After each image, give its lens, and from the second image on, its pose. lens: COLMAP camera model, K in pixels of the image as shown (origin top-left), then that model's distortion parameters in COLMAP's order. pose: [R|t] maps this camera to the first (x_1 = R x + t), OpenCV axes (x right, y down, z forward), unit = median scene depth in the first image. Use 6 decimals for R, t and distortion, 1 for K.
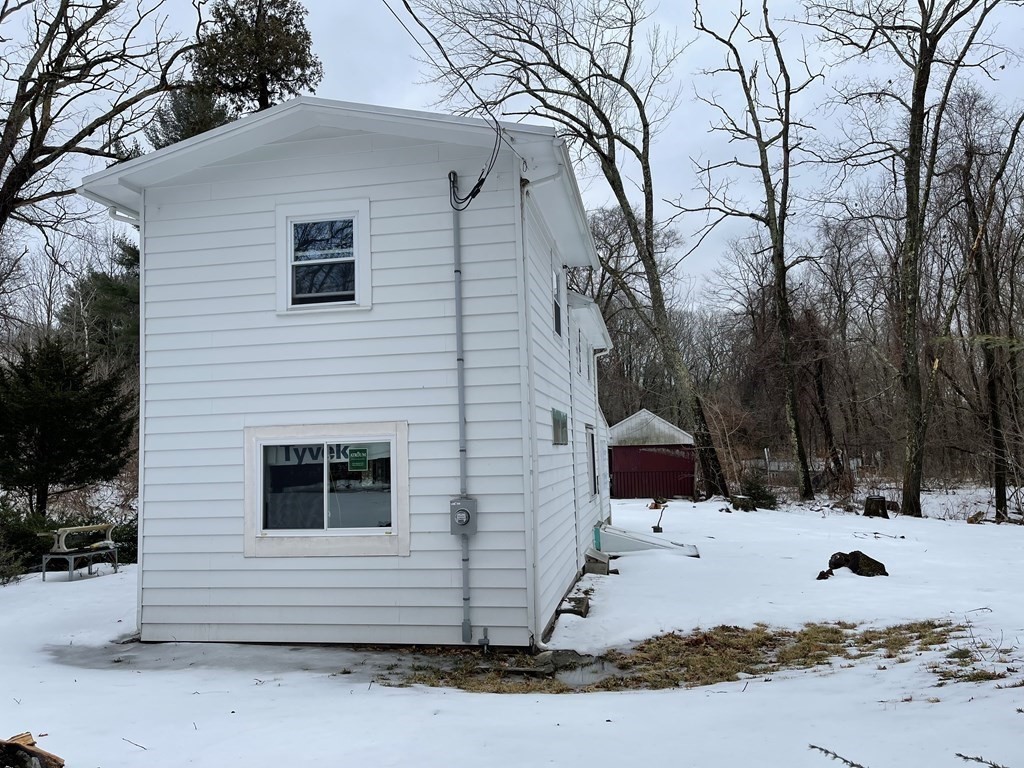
lens RADIAL K [[774.2, 0, 511.4], [0, 774.2, 380.0], [0, 0, 1]] dist [0.063578, -0.064516]
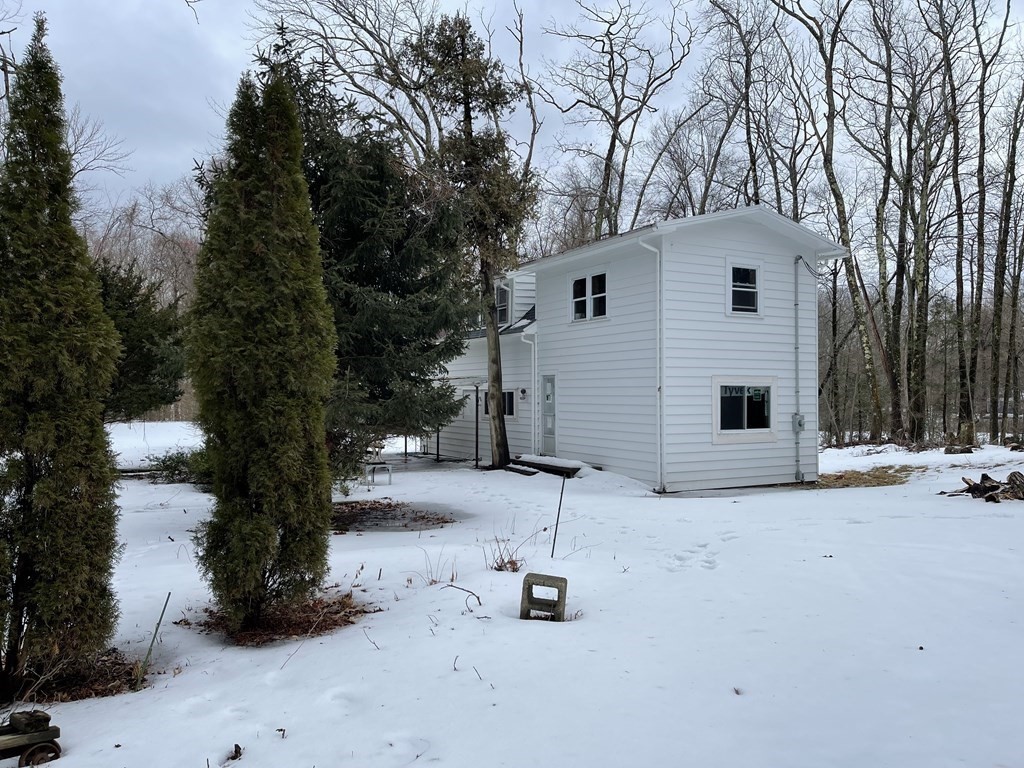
lens RADIAL K [[774.2, 0, 508.8], [0, 774.2, 387.2], [0, 0, 1]] dist [0.063578, -0.064516]
pose [[0.761552, 0.034142, 0.647204, -1.894147], [-0.080301, 0.995887, 0.041953, 0.049971], [-0.643109, -0.083921, 0.761162, -0.092531]]
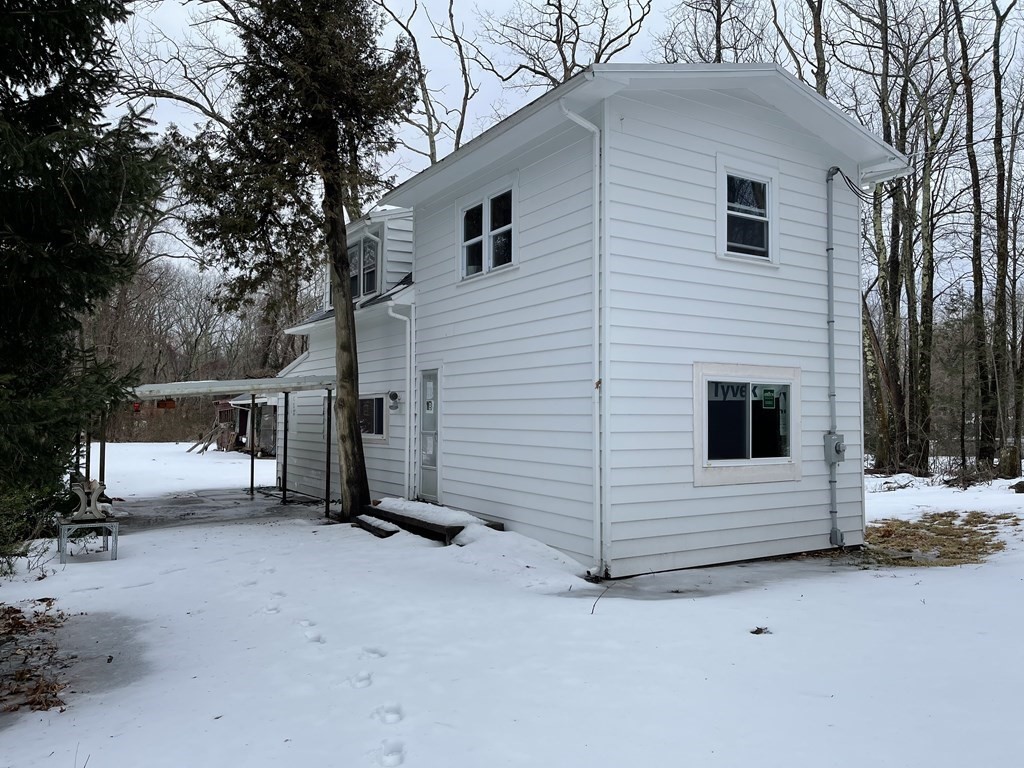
lens RADIAL K [[774.2, 0, 511.1], [0, 774.2, 384.0], [0, 0, 1]] dist [0.063578, -0.064516]
pose [[0.726701, 0.059840, 0.684342, -1.216597], [-0.087565, 0.996141, 0.005881, 0.104271], [-0.681350, -0.064198, 0.729137, 0.412624]]
